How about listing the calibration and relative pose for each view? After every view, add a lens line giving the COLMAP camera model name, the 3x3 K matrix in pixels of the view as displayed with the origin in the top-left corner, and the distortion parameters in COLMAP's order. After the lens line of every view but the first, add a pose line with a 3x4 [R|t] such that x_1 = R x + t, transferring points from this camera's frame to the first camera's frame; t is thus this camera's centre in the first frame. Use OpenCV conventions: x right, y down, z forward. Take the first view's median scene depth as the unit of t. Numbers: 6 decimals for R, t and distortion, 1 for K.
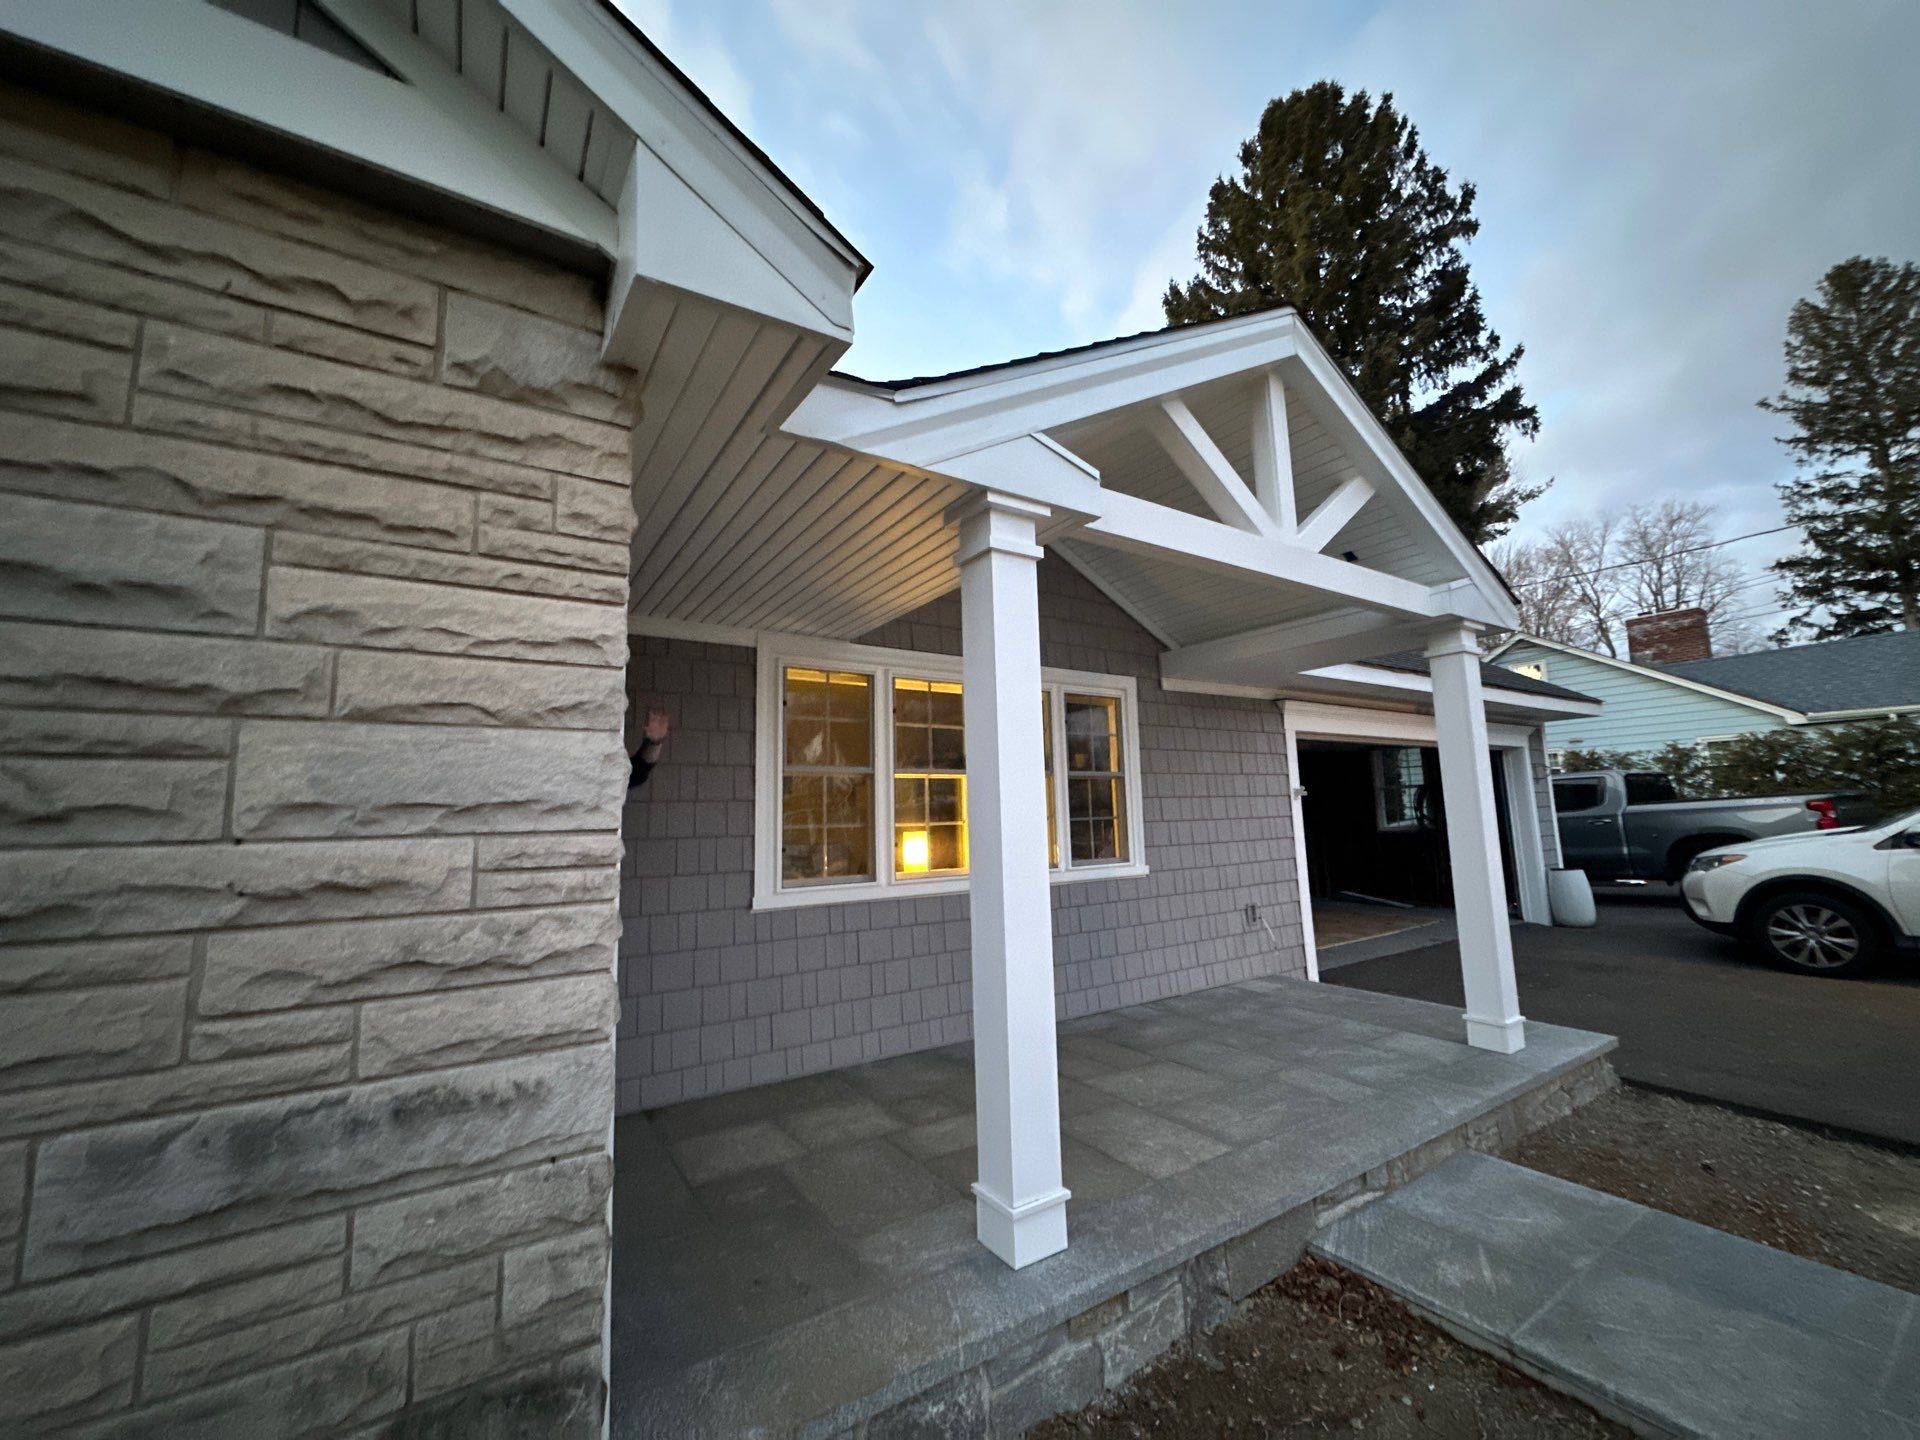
lens RADIAL K [[756.0, 0, 954.4], [0, 756.0, 719.3], [0, 0, 1]] dist [-0.001292, 0.000413]
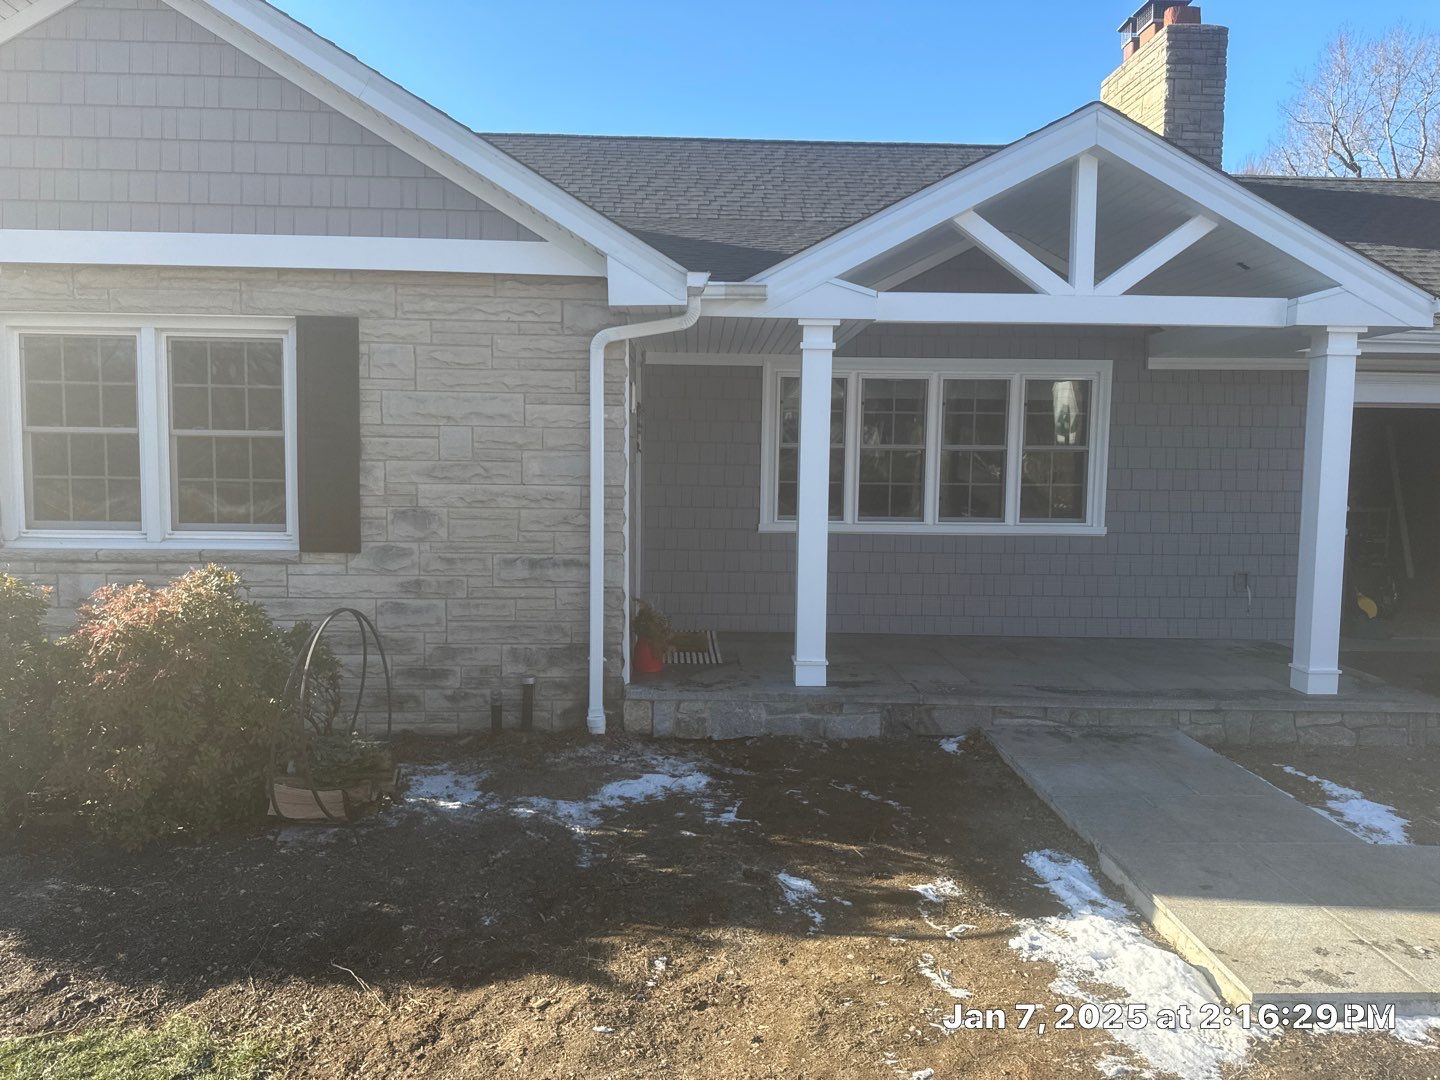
lens RADIAL K [[1014.8, 0, 726.4], [0, 1014.8, 533.3], [0, 0, 1]] dist [0.081470, -0.109235]
pose [[0.854893, 0.075250, -0.513318, 0.839236], [0.032419, 0.979743, 0.197618, -0.189697], [0.517790, -0.185583, 0.835136, -0.915296]]
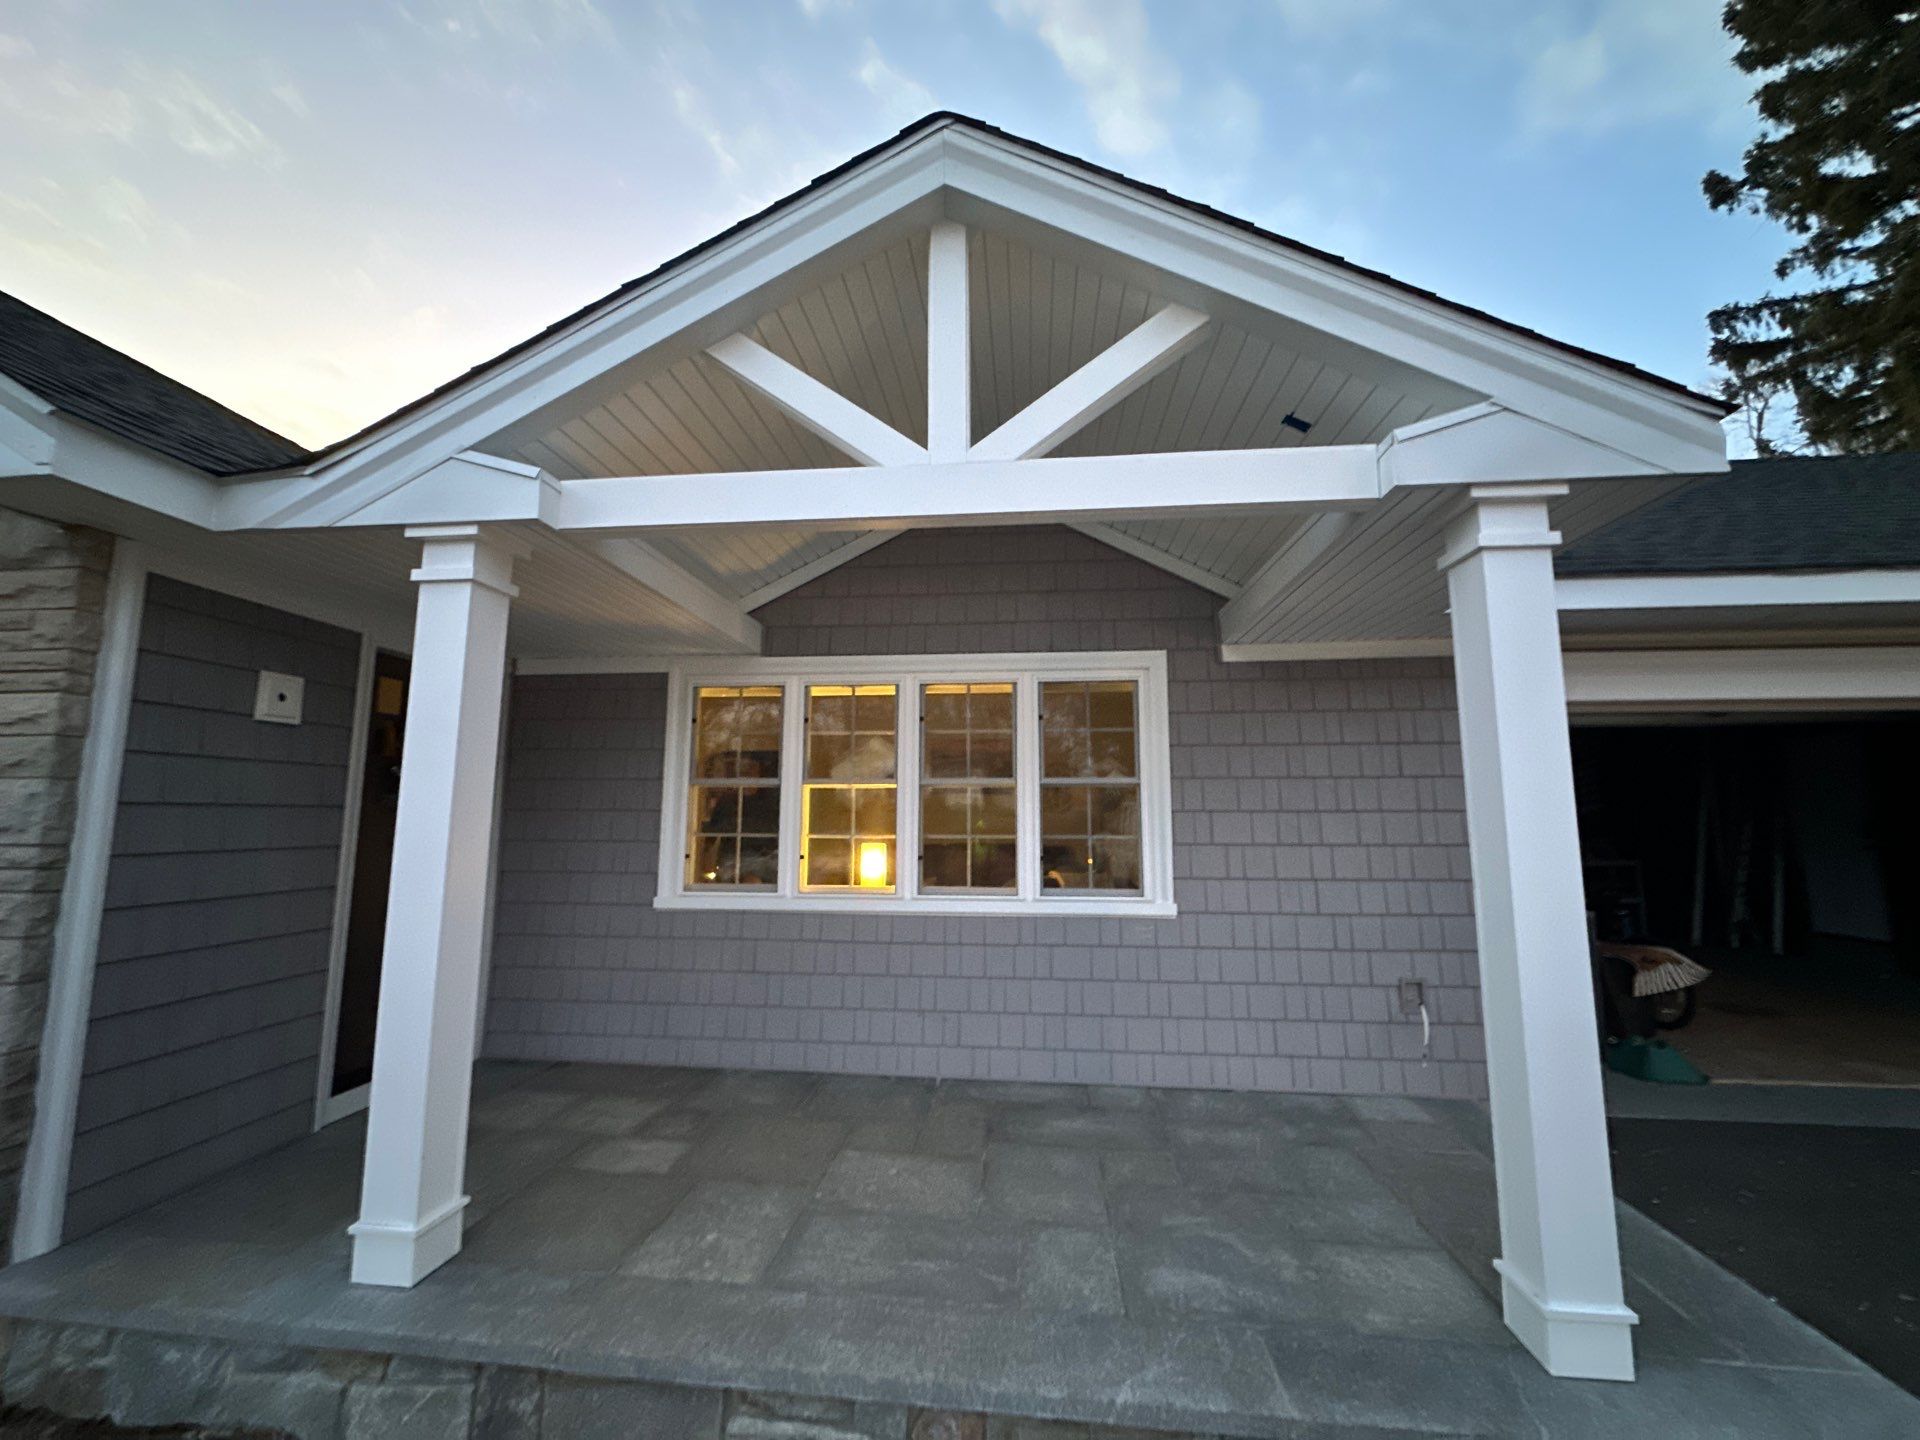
lens RADIAL K [[756.0, 0, 954.4], [0, 756.0, 719.3], [0, 0, 1]] dist [-0.001292, 0.000413]
pose [[0.773819, -0.052276, -0.631246, 0.837080], [0.060586, 0.998128, -0.008388, 0.009638], [0.630502, -0.031754, 0.775538, 0.439929]]
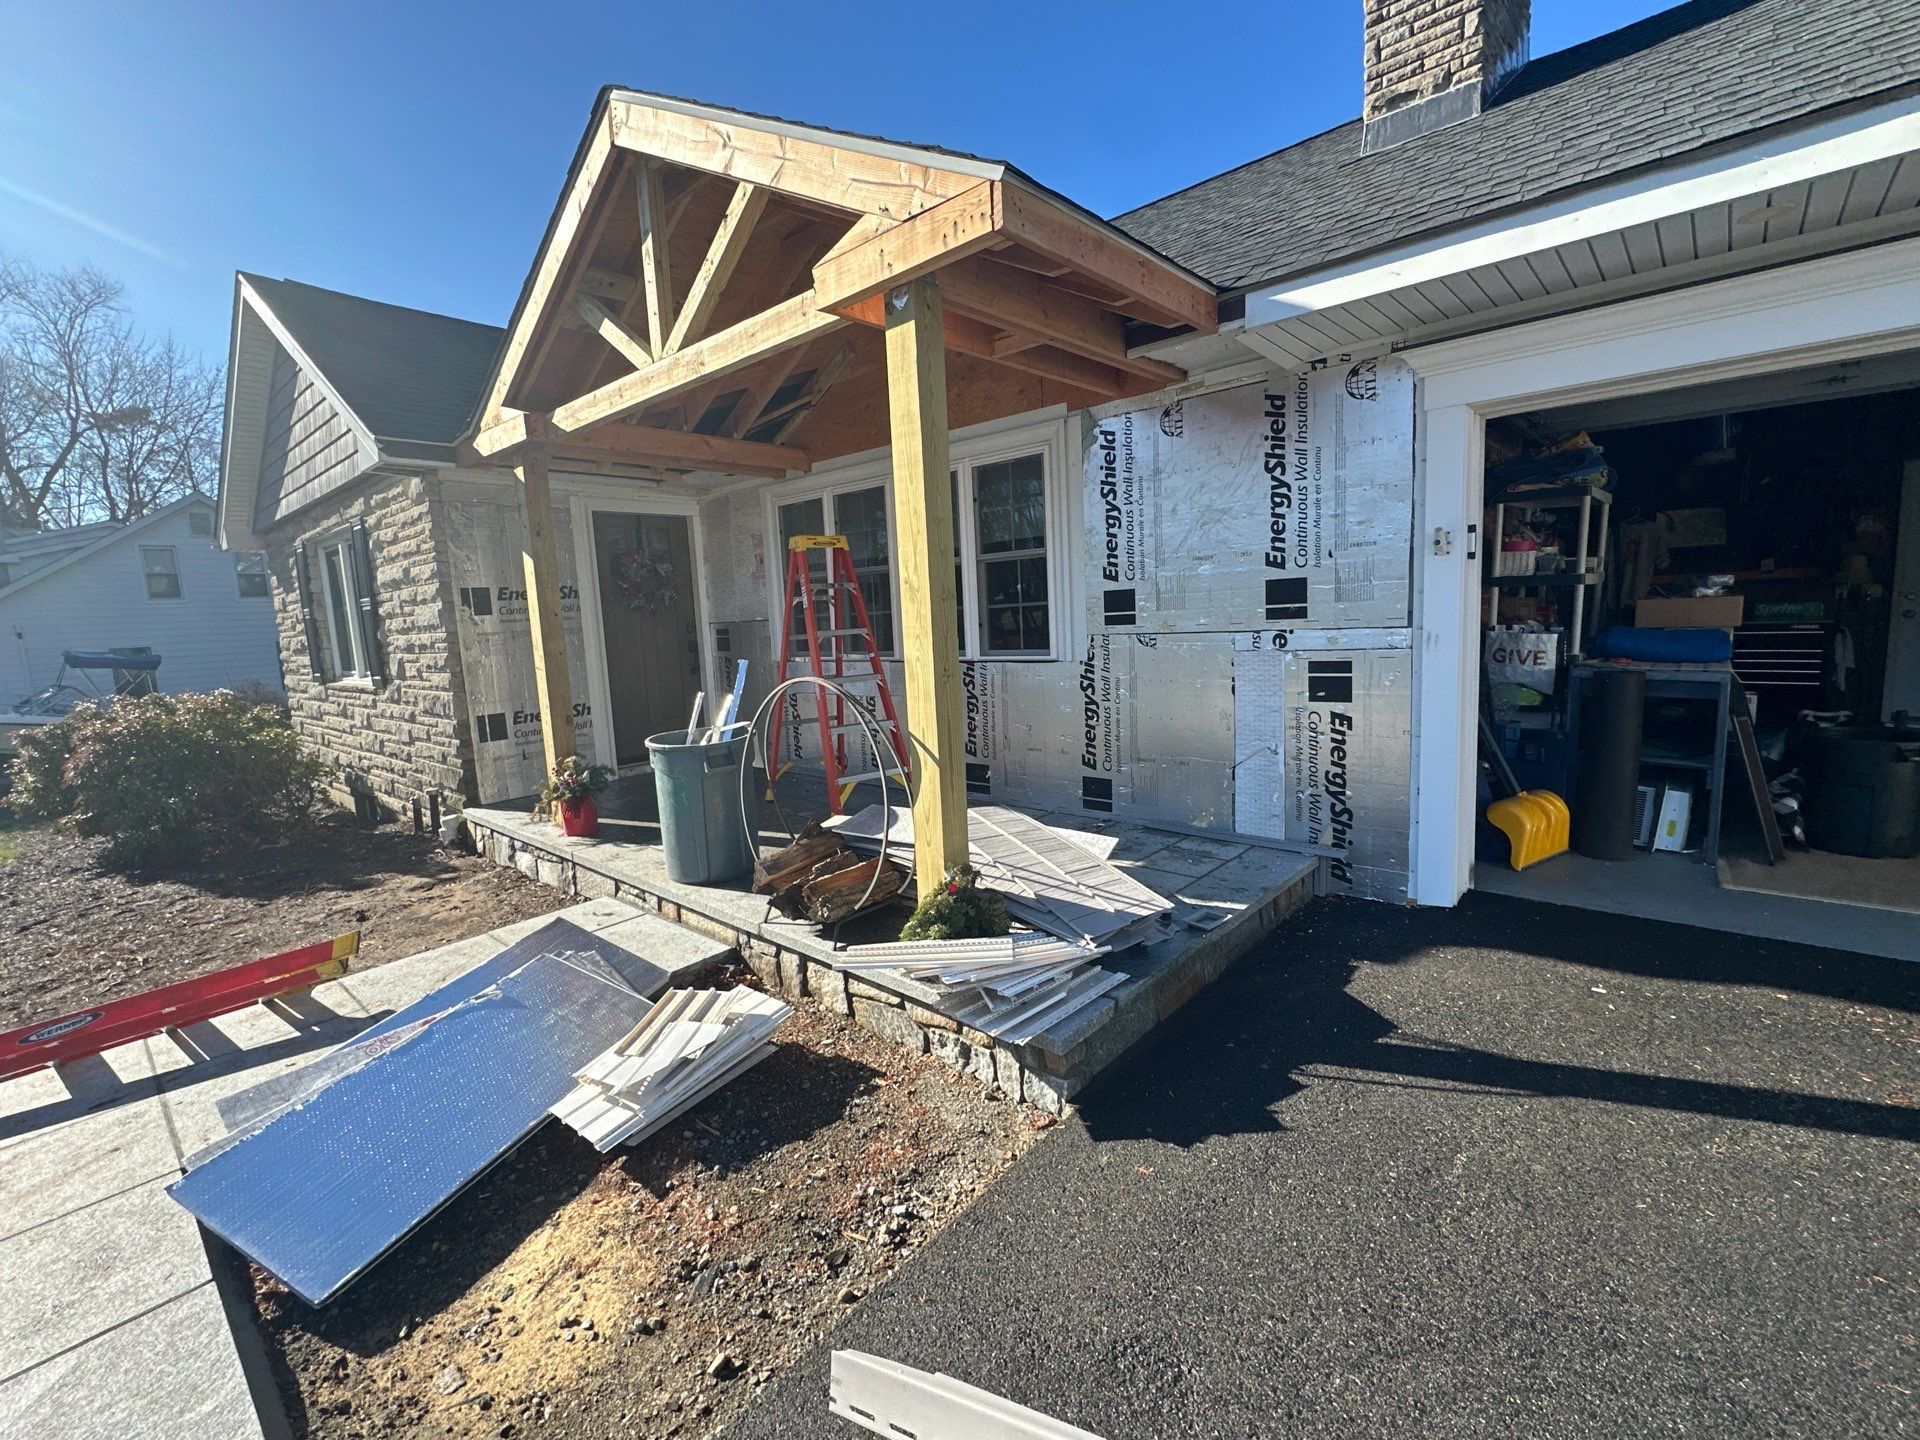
lens RADIAL K [[840.5, 0, 960.0], [0, 840.5, 720.0], [0, 0, 1]] dist [-0.004127, 0.000324]
pose [[0.248865, 0.137520, -0.958725, 1.633605], [0.169856, 0.968331, 0.182989, 0.102018], [0.953528, -0.208384, 0.217625, 1.003955]]
